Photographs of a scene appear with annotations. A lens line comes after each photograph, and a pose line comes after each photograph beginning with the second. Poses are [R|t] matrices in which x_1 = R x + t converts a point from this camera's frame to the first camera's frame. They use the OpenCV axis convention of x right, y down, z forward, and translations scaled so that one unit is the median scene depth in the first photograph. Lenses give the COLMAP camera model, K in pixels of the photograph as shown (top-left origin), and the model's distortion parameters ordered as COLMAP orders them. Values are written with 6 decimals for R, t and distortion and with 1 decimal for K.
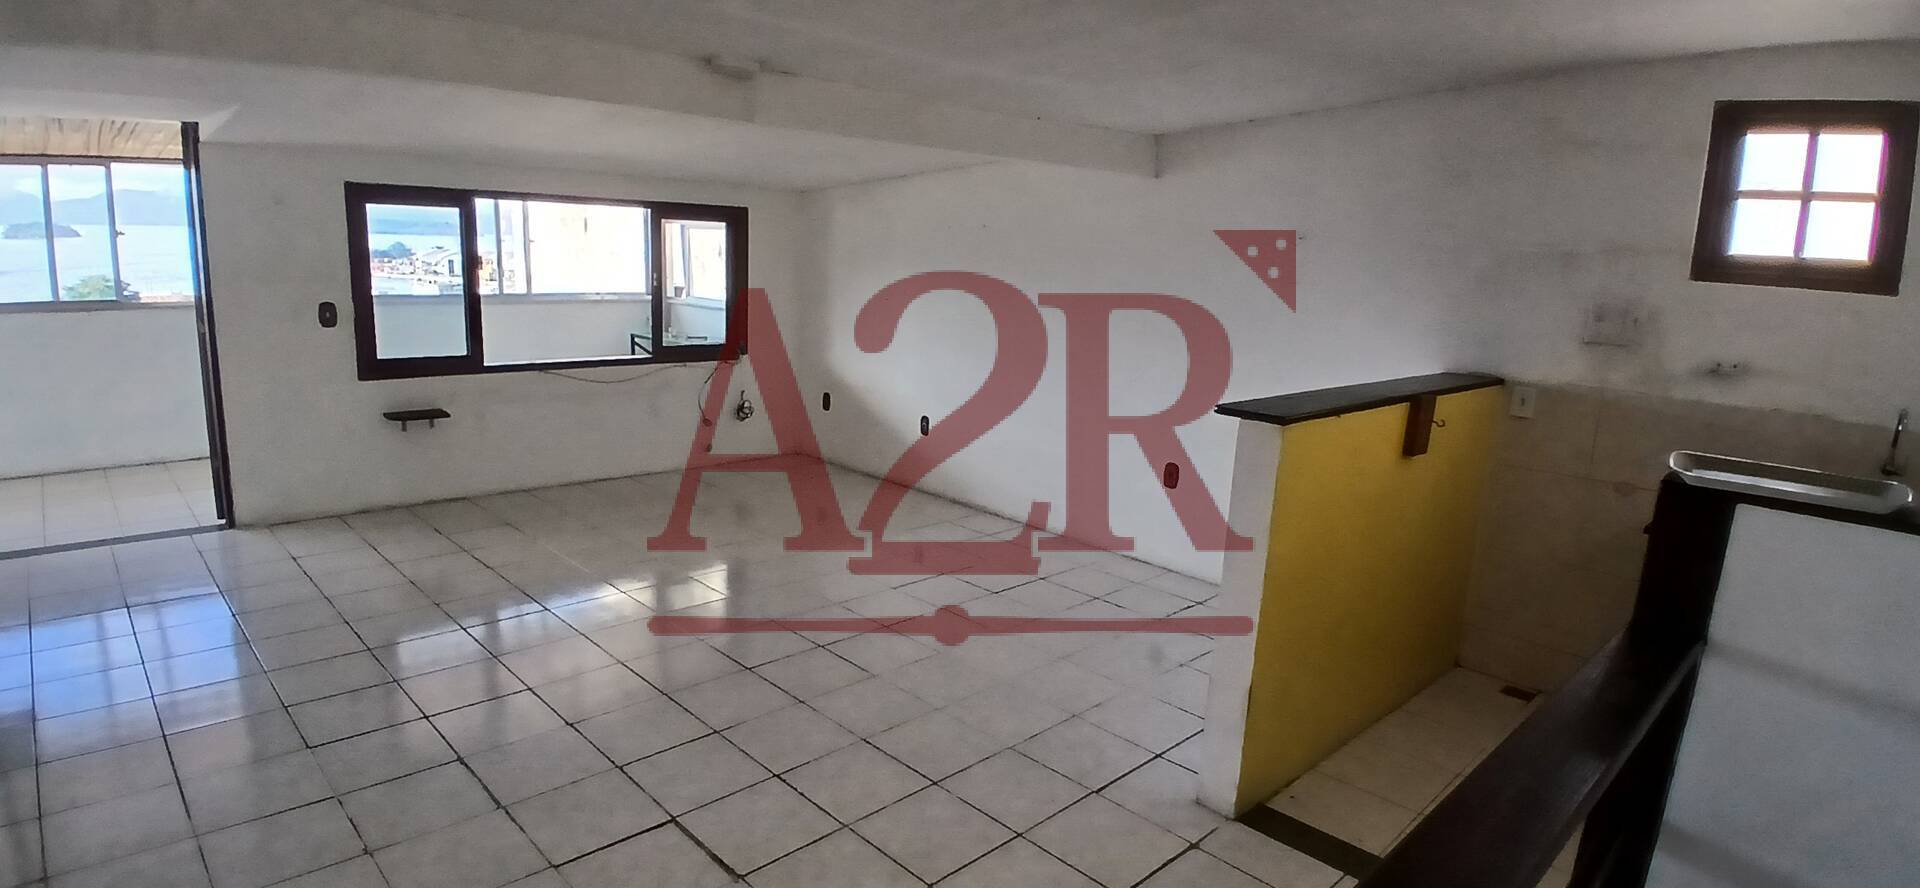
lens RADIAL K [[988.6, 0, 960.0], [0, 988.6, 444.0], [0, 0, 1]] dist [-0.004618, -0.001233]
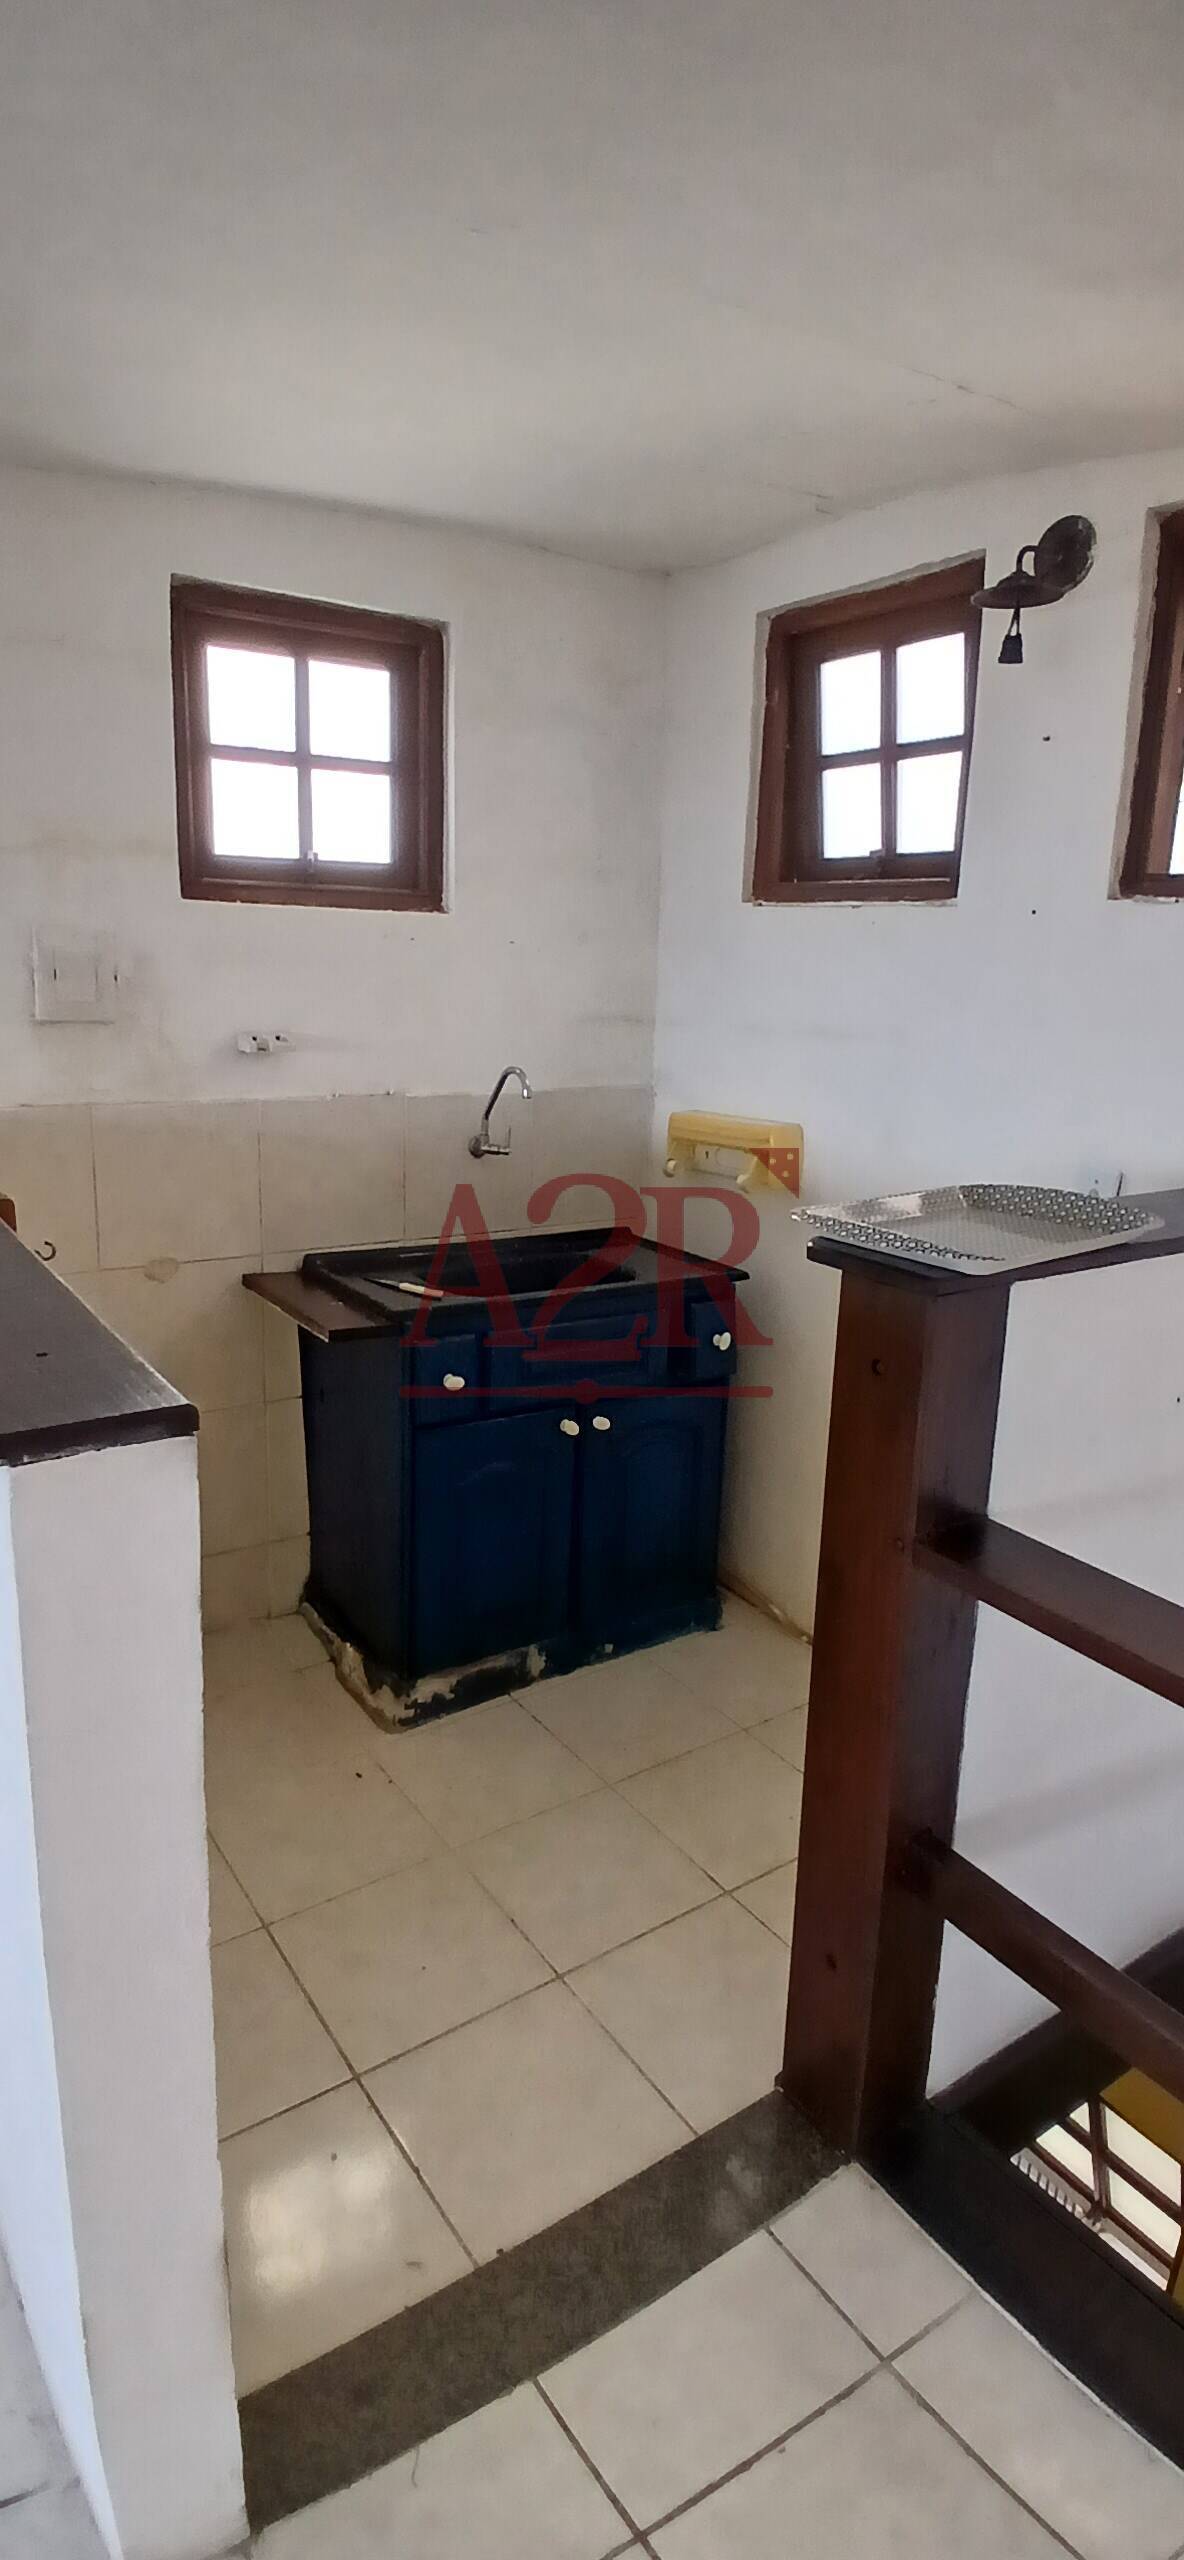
lens RADIAL K [[1318.2, 0, 592.0], [0, 1318.2, 1280.0], [0, 0, 1]] dist [-0.004618, -0.001233]
pose [[0.205090, -0.293125, 0.933818, -0.002632], [0.181532, 0.948937, 0.258002, -0.115172], [-0.961761, 0.116604, 0.247829, 0.633716]]
